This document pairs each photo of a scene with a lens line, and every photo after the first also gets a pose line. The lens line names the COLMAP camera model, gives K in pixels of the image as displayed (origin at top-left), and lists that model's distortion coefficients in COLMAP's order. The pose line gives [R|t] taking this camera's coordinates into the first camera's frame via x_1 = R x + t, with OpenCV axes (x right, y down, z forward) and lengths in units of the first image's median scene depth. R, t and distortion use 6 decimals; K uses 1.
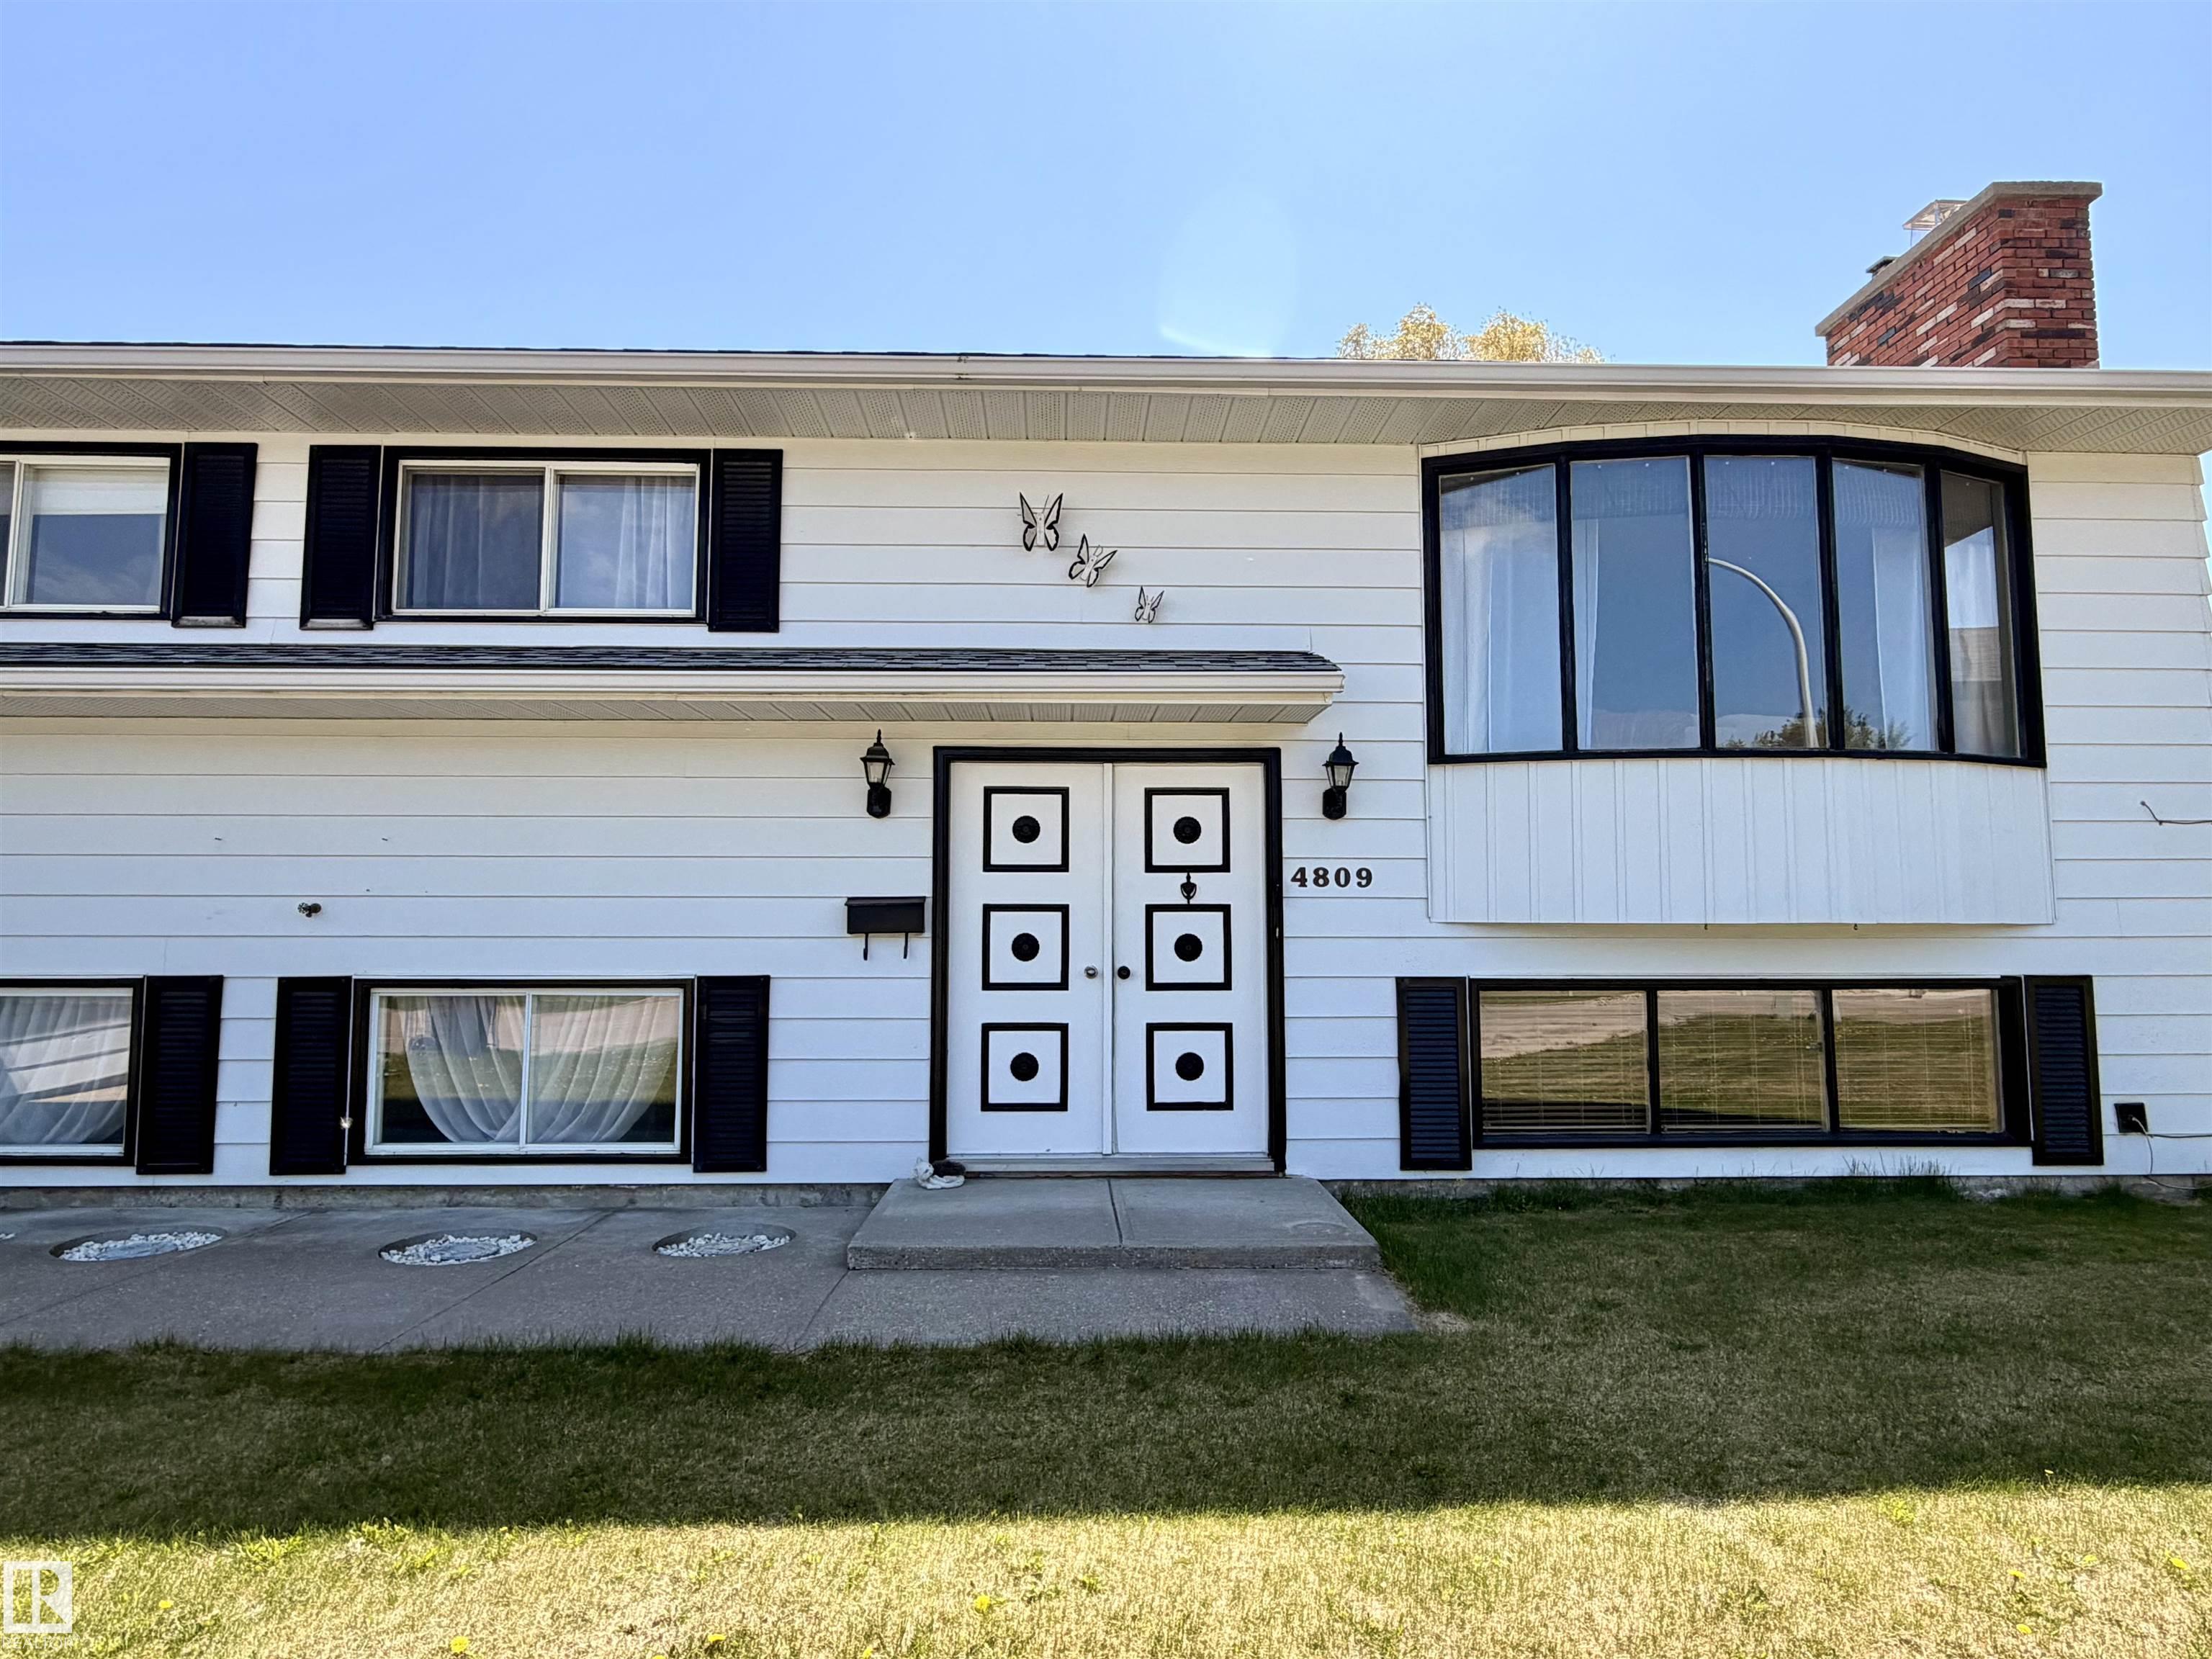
lens RADIAL K [[1205.1, 0, 1109.3], [0, 1205.1, 838.5], [0, 0, 1]] dist [0.005536, -0.001531]
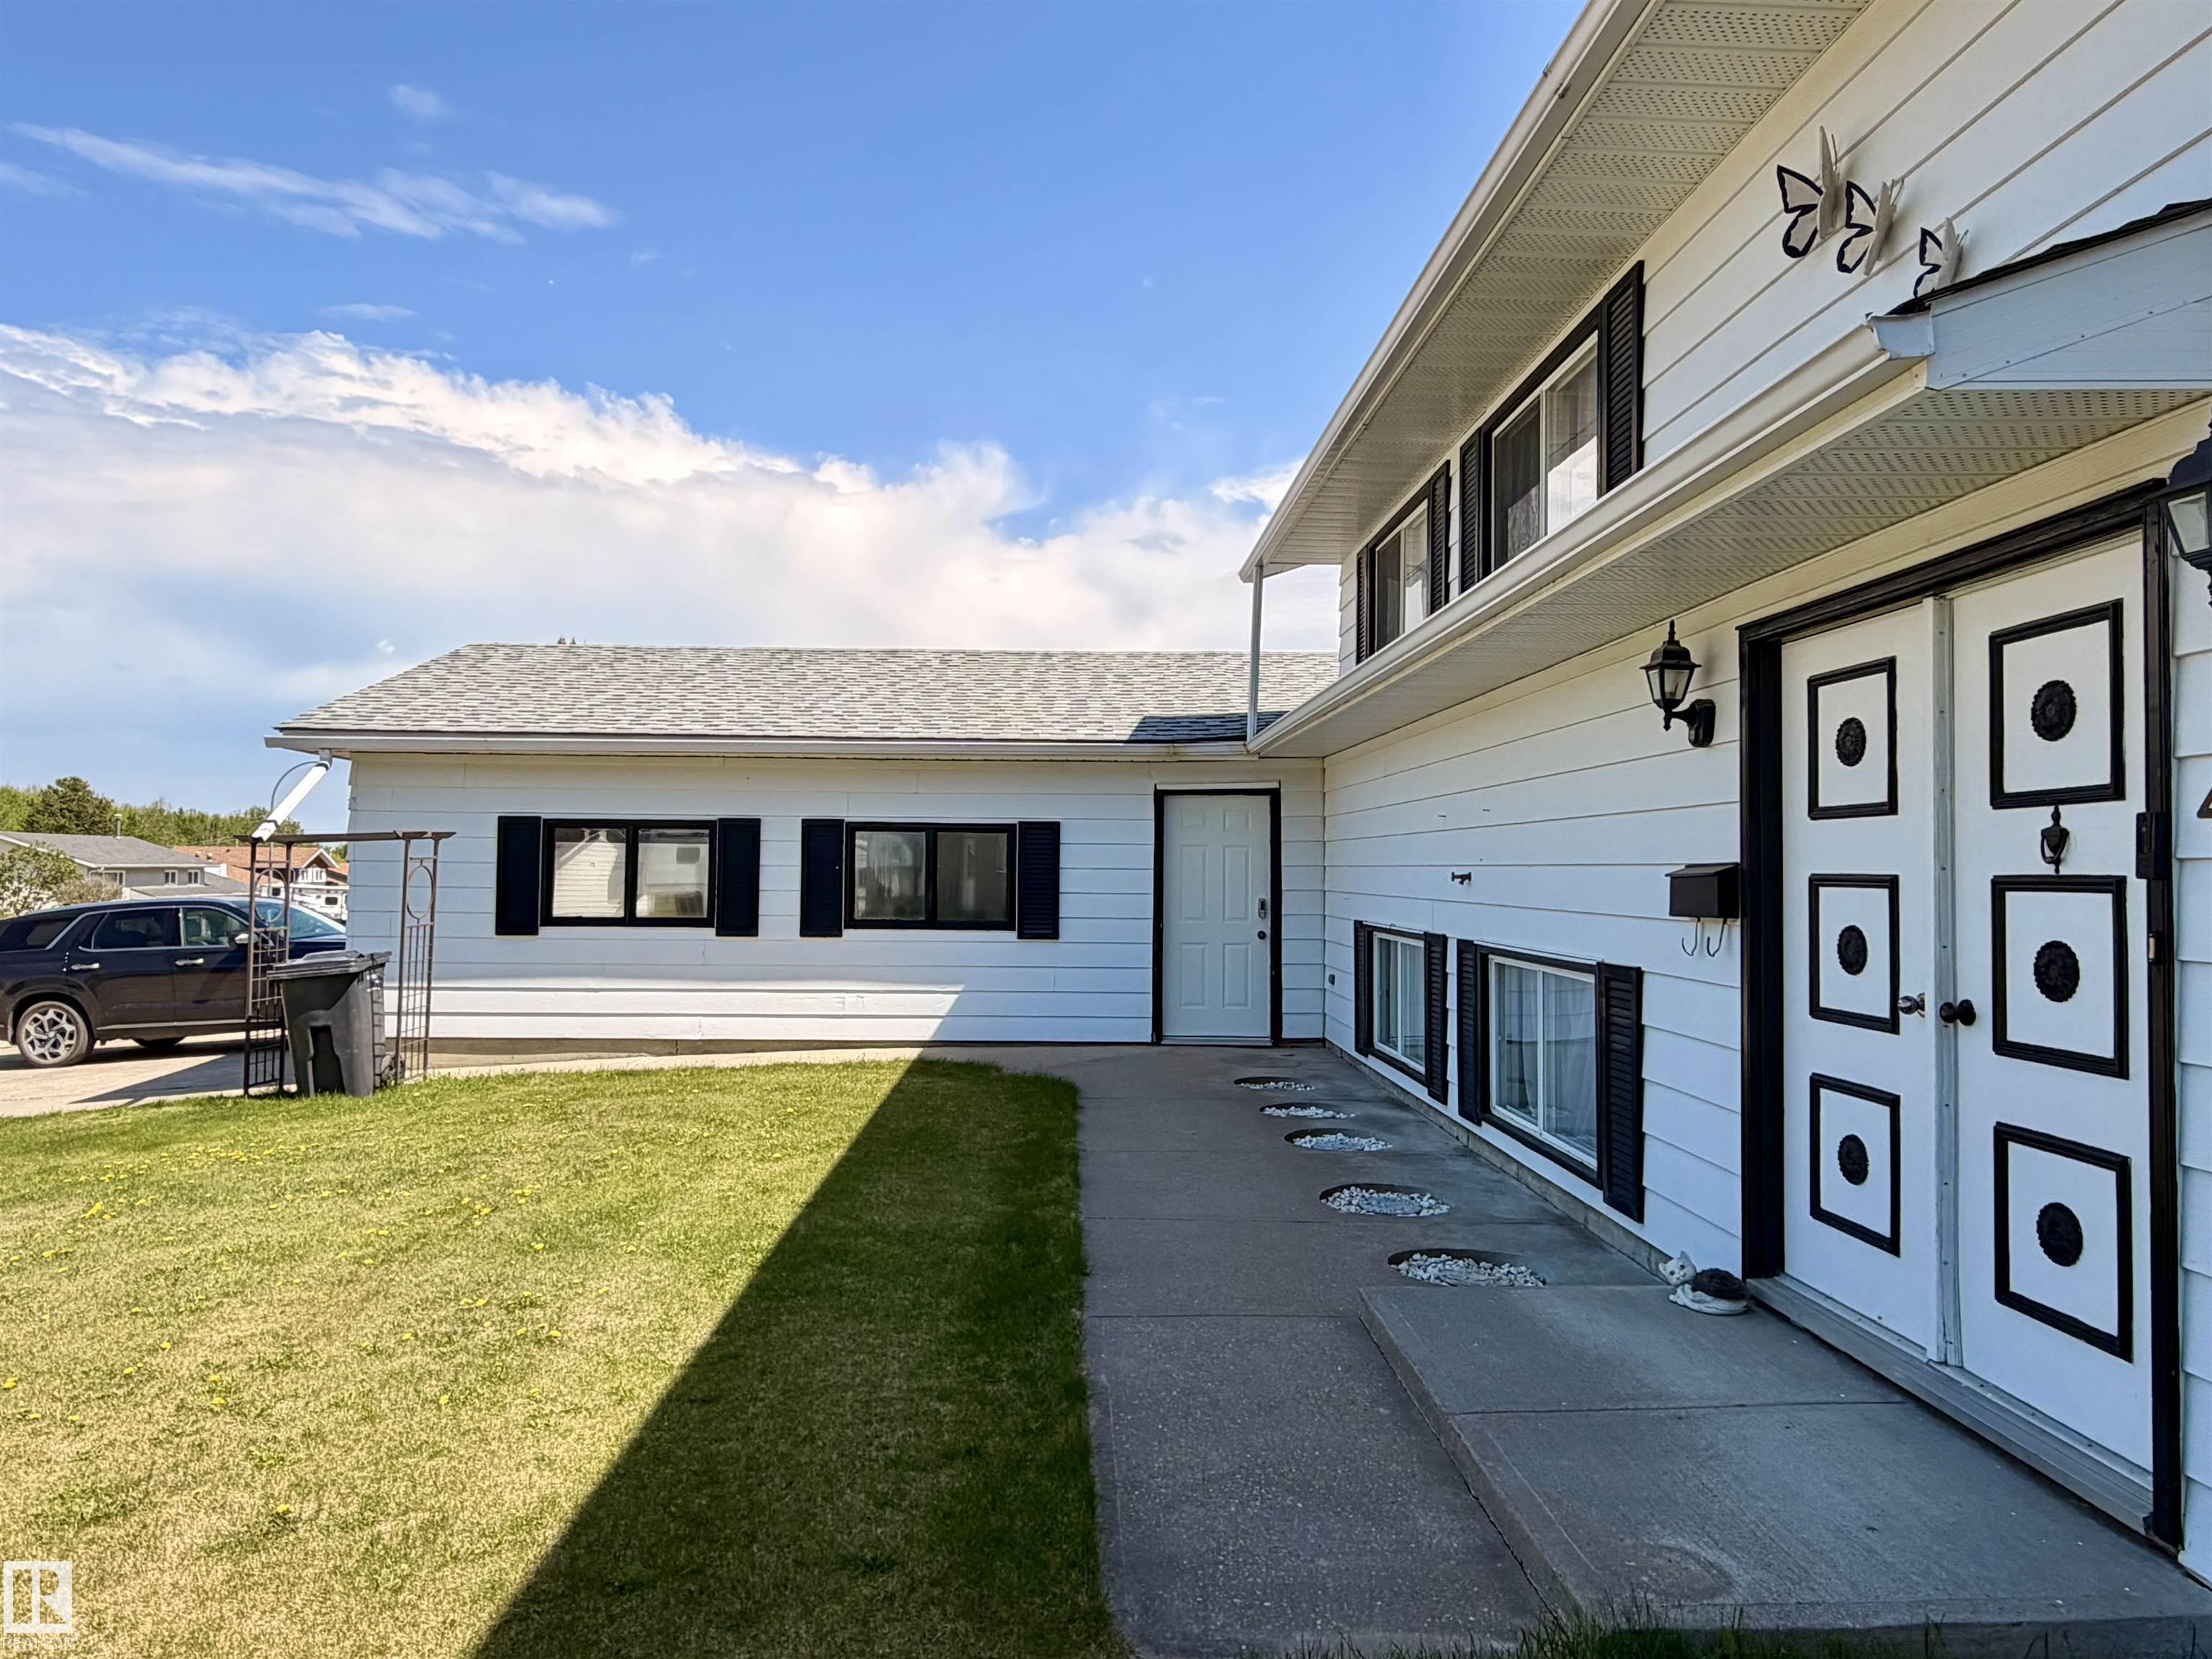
lens RADIAL K [[1436.8, 0, 1115.6], [0, 1436.8, 834.7], [0, 0, 1]] dist [0.012104, 0.002563]
pose [[0.010474, -0.024500, -0.999645, 0.607252], [0.069400, 0.997307, -0.023716, 0.027952], [0.997534, -0.069127, 0.012147, 0.649088]]
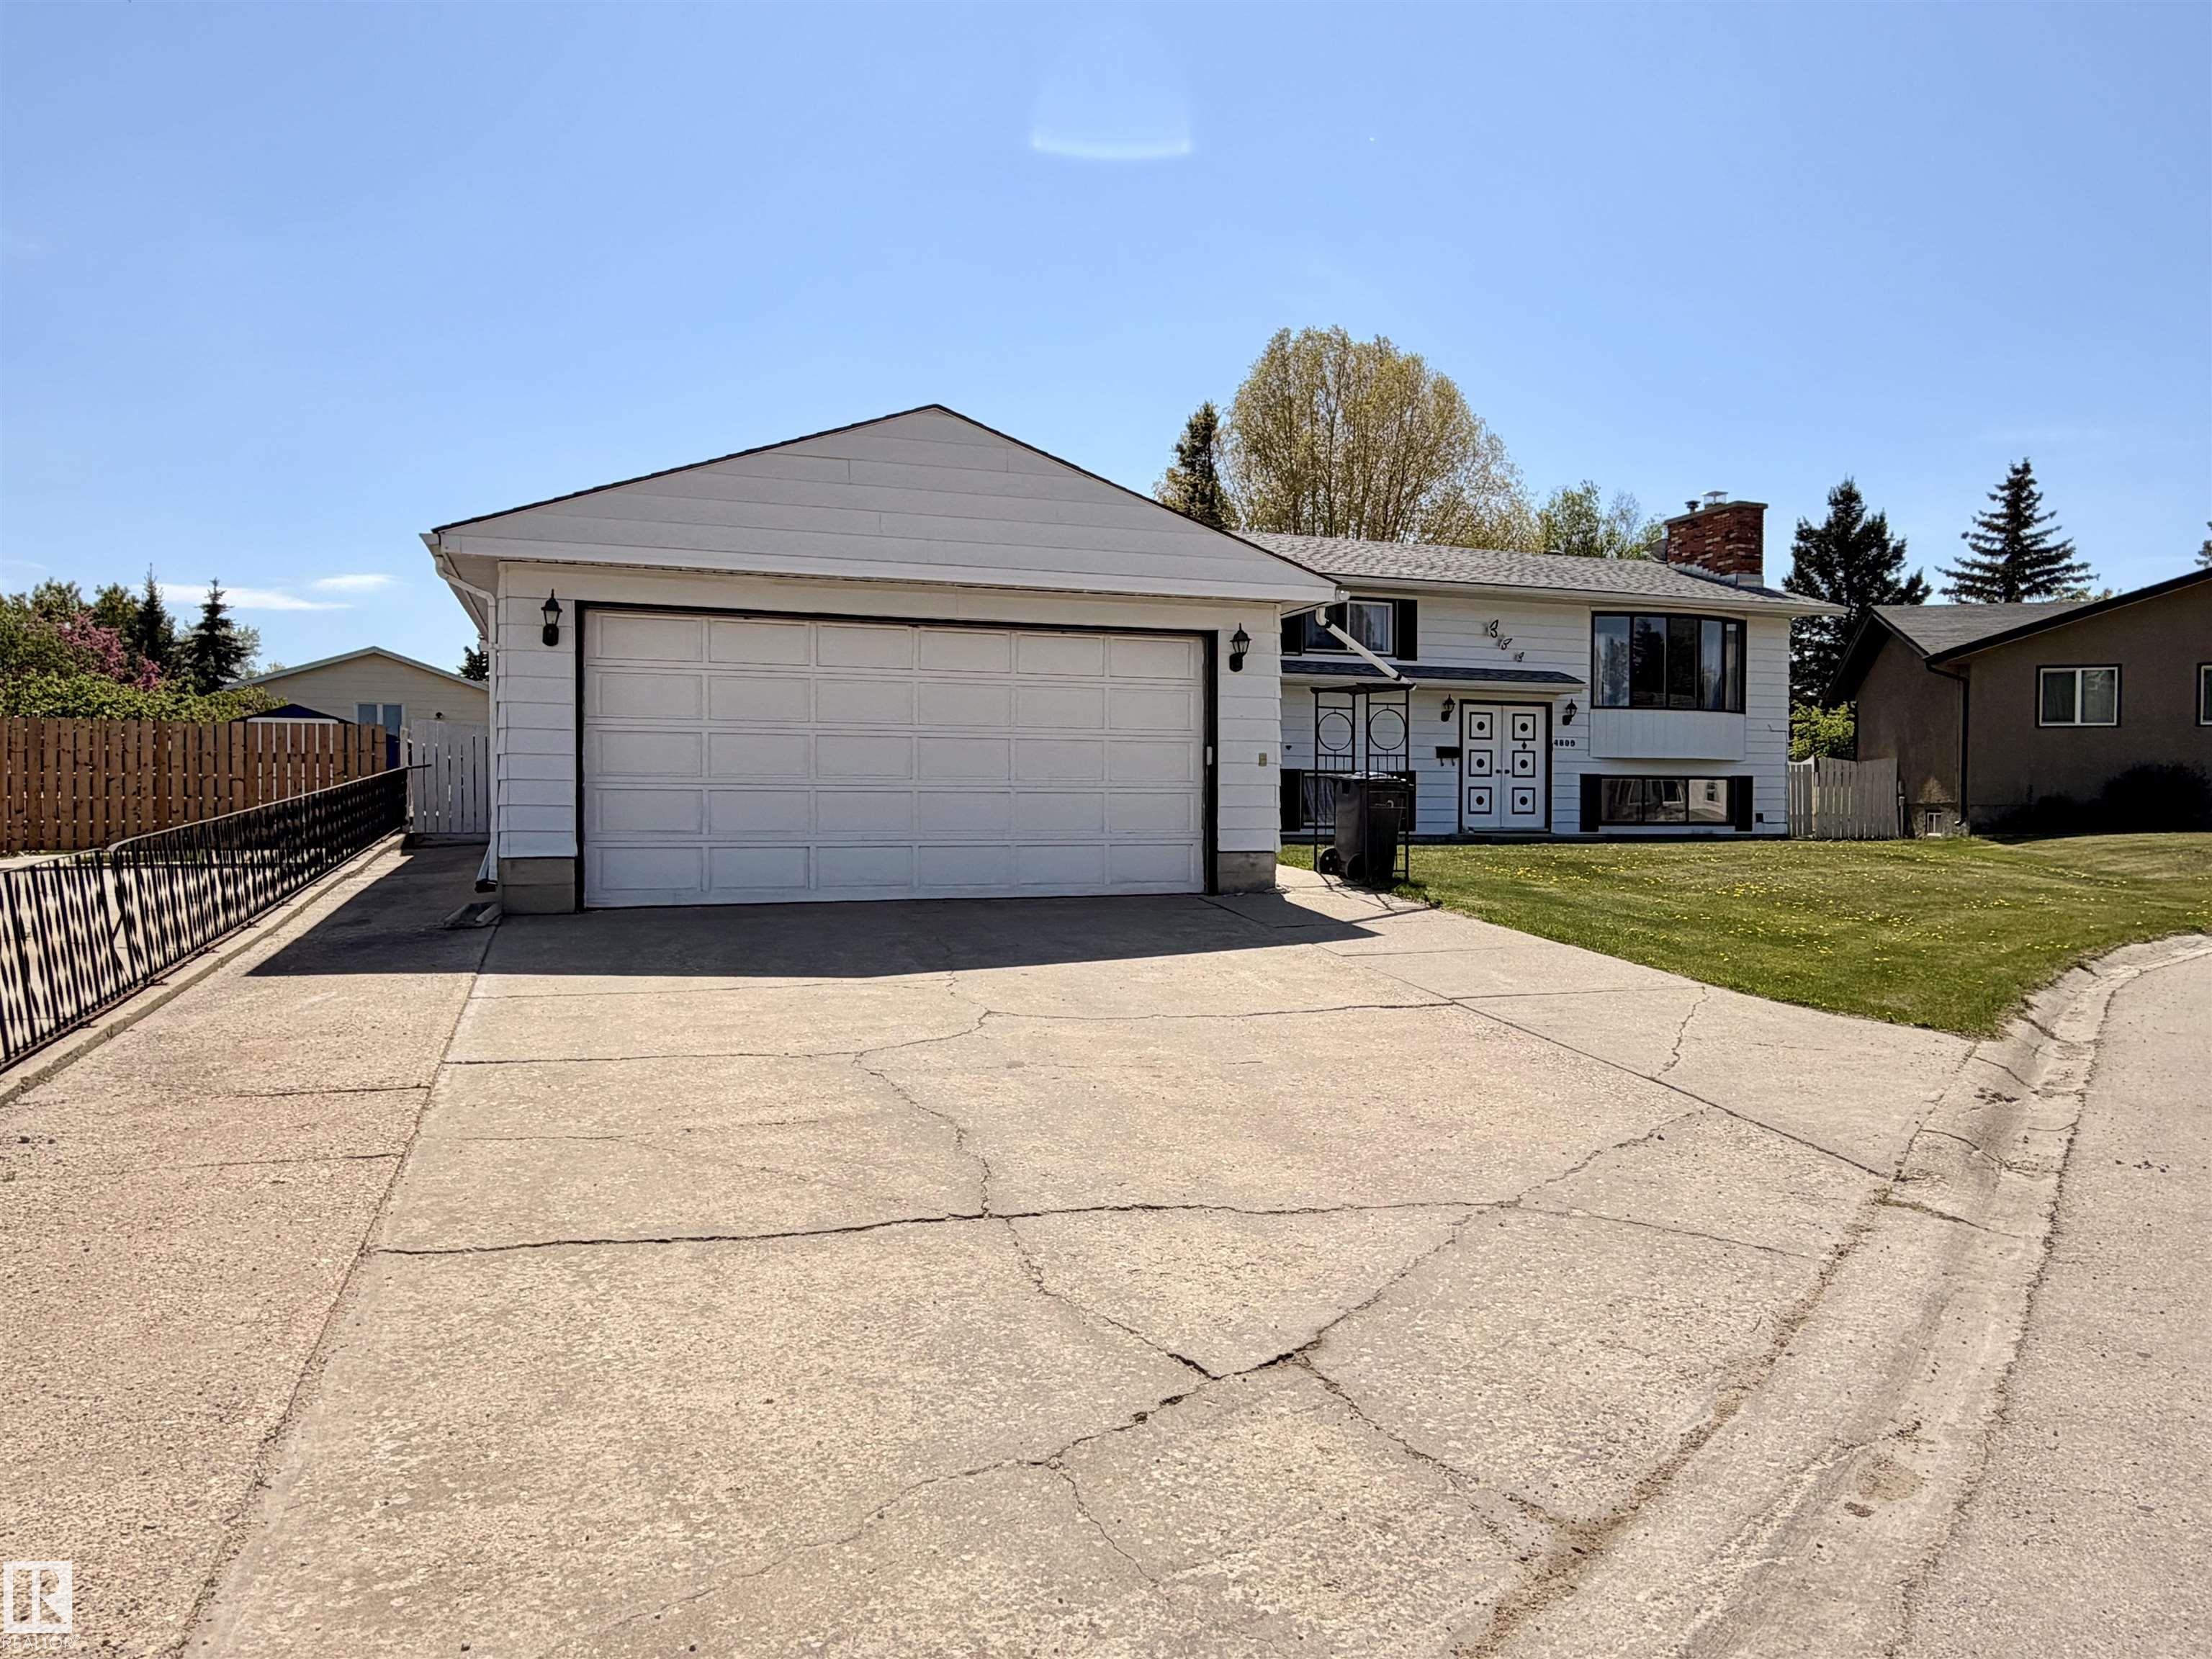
lens RADIAL K [[1436.8, 0, 1104.4], [0, 1436.8, 831.6], [0, 0, 1]] dist [0.012104, 0.002563]
pose [[0.951550, -0.000137, 0.307495, -2.181190], [-0.028431, 0.995677, 0.088424, -0.037179], [-0.306178, -0.092882, 0.947432, -2.308393]]
